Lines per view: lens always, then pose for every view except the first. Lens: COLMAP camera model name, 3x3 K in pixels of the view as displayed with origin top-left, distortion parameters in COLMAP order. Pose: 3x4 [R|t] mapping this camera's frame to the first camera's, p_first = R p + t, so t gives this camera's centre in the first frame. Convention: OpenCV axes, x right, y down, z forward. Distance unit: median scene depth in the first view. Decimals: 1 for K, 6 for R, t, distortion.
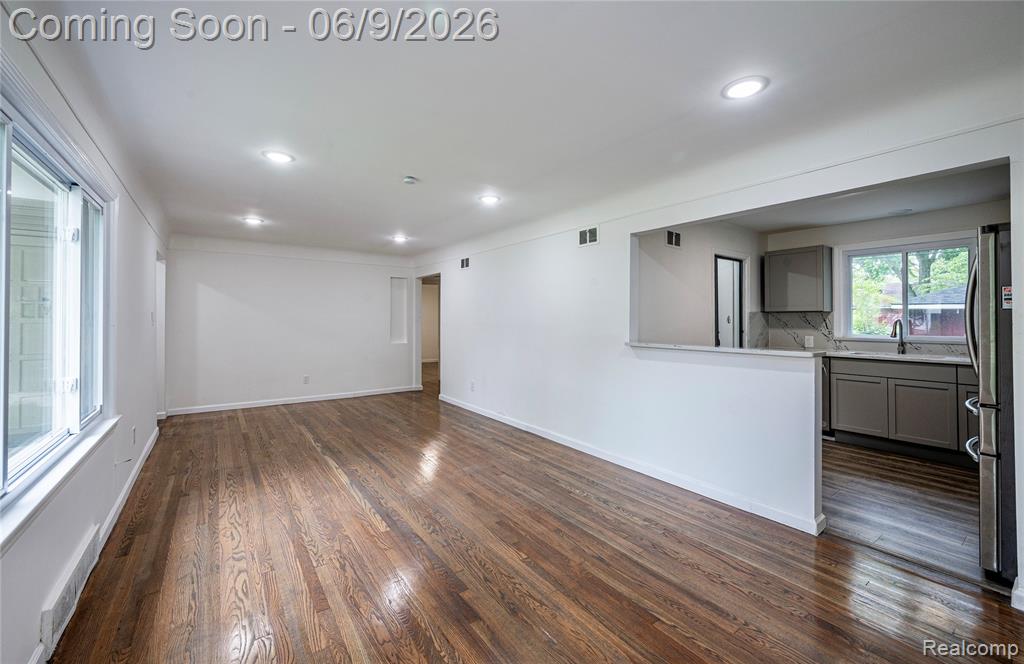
lens RADIAL K [[448.5, 0, 542.7], [0, 448.5, 314.2], [0, 0, 1]] dist [-0.000573, -0.000369]
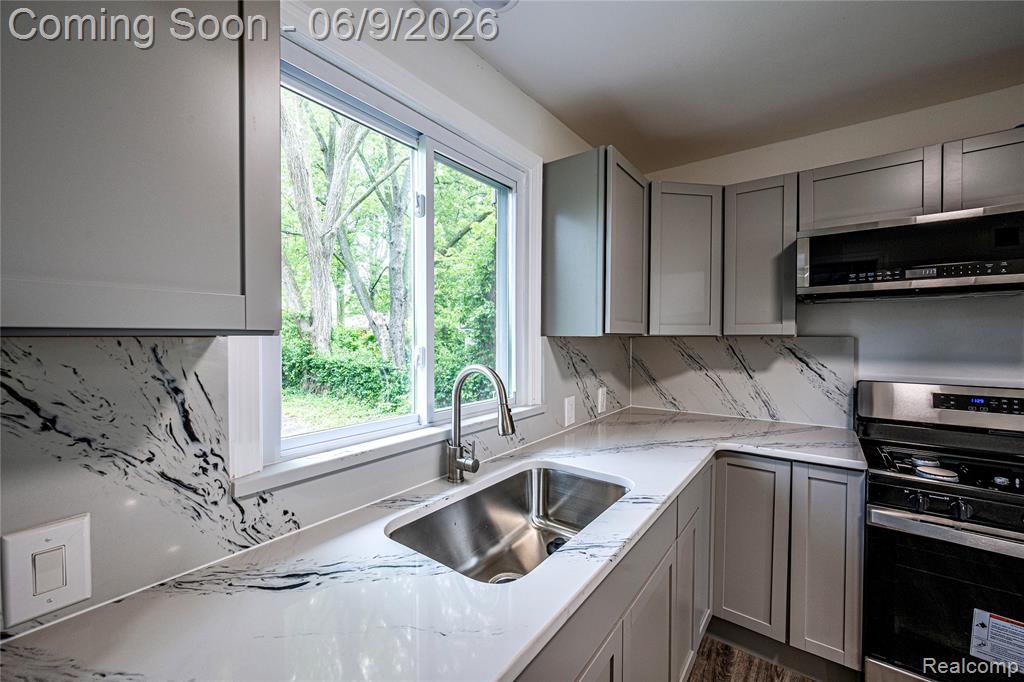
lens RADIAL K [[403.3, 0, 513.8], [0, 403.3, 343.5], [0, 0, 1]] dist [-0.000773, 0.000328]
pose [[-0.220646, -0.017185, 0.975203, 0.795393], [-0.016928, 0.999762, 0.013788, -0.012736], [-0.975207, -0.013466, -0.220884, 1.567675]]
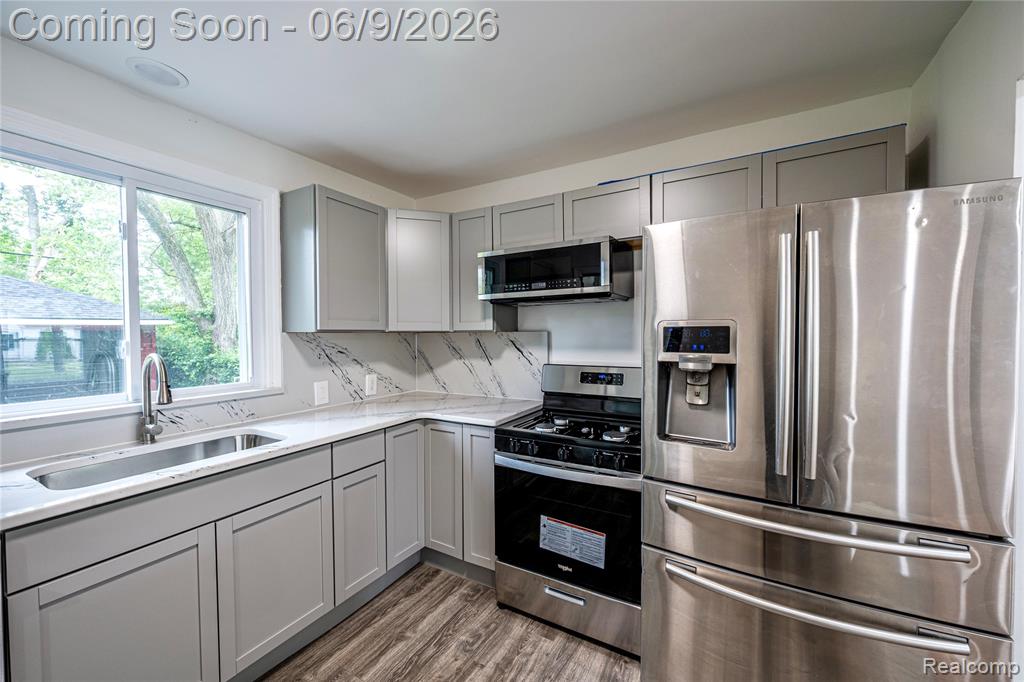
lens RADIAL K [[400.7, 0, 512.0], [0, 400.7, 341.0], [0, 0, 1]] dist [-0.000558, 0.000051]
pose [[-0.341103, -0.016005, 0.939889, 0.536814], [-0.009190, 0.999864, 0.013691, -0.014129], [-0.939981, -0.003968, -0.341204, 1.255854]]
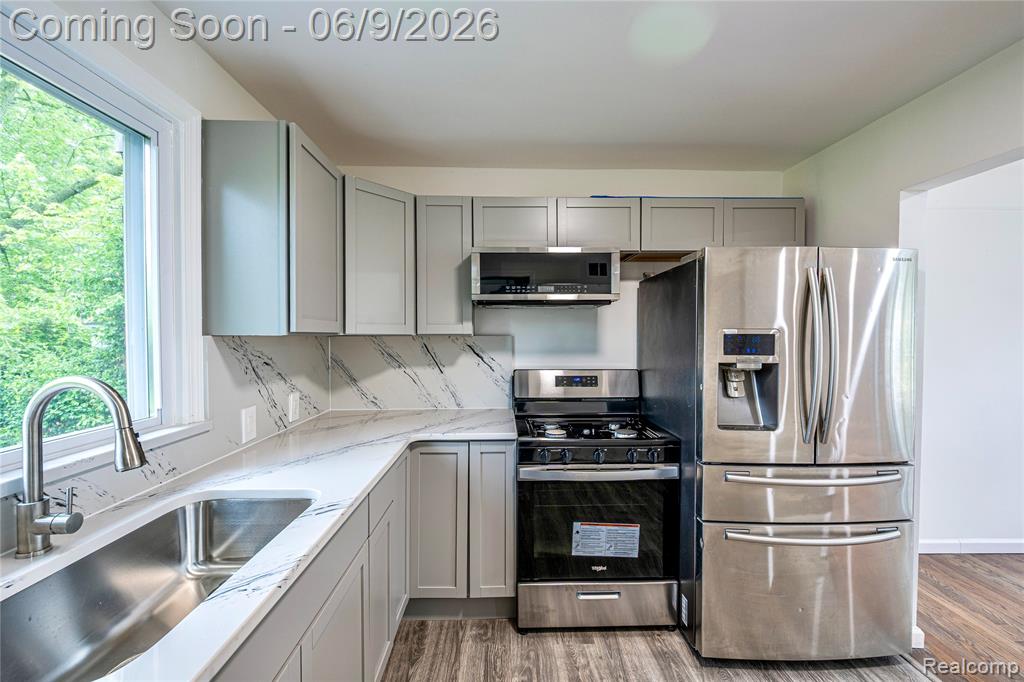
lens RADIAL K [[411.0, 0, 511.9], [0, 411.0, 343.1], [0, 0, 1]] dist [0.000234, -0.000079]
pose [[-0.781043, -0.010828, 0.624383, 0.781819], [-0.009582, 0.999940, 0.005354, -0.013106], [-0.624404, -0.001801, -0.781100, 1.548047]]
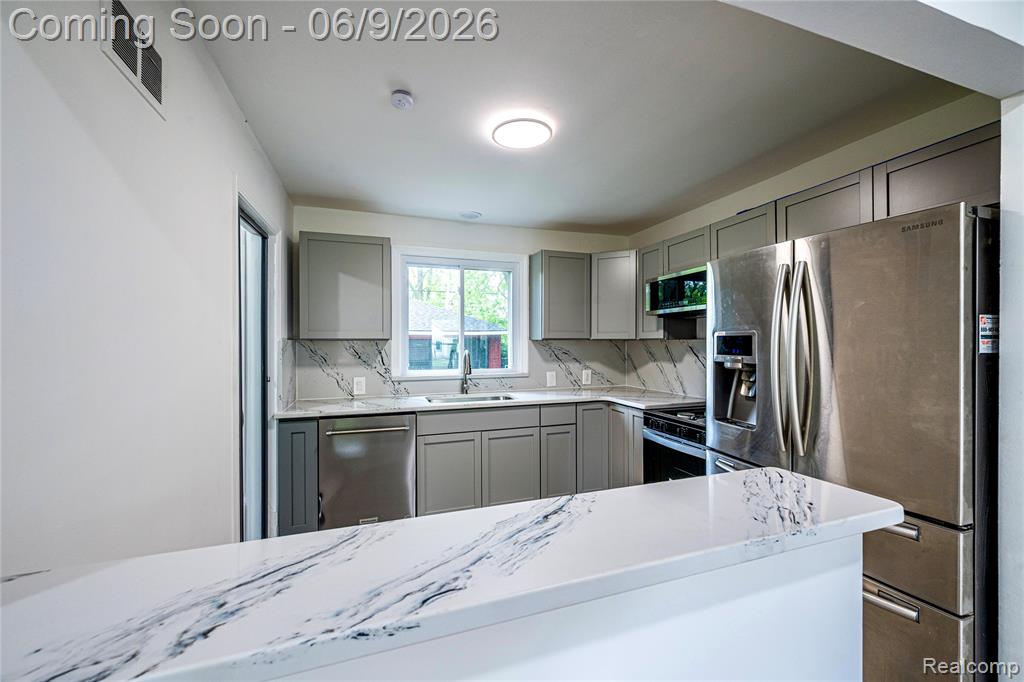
lens RADIAL K [[403.3, 0, 513.8], [0, 403.3, 343.5], [0, 0, 1]] dist [-0.000773, 0.000328]
pose [[0.360423, -0.003263, 0.932783, 0.219858], [-0.013680, 0.999868, 0.008784, -0.015172], [-0.932689, -0.015927, 0.360331, 1.006878]]
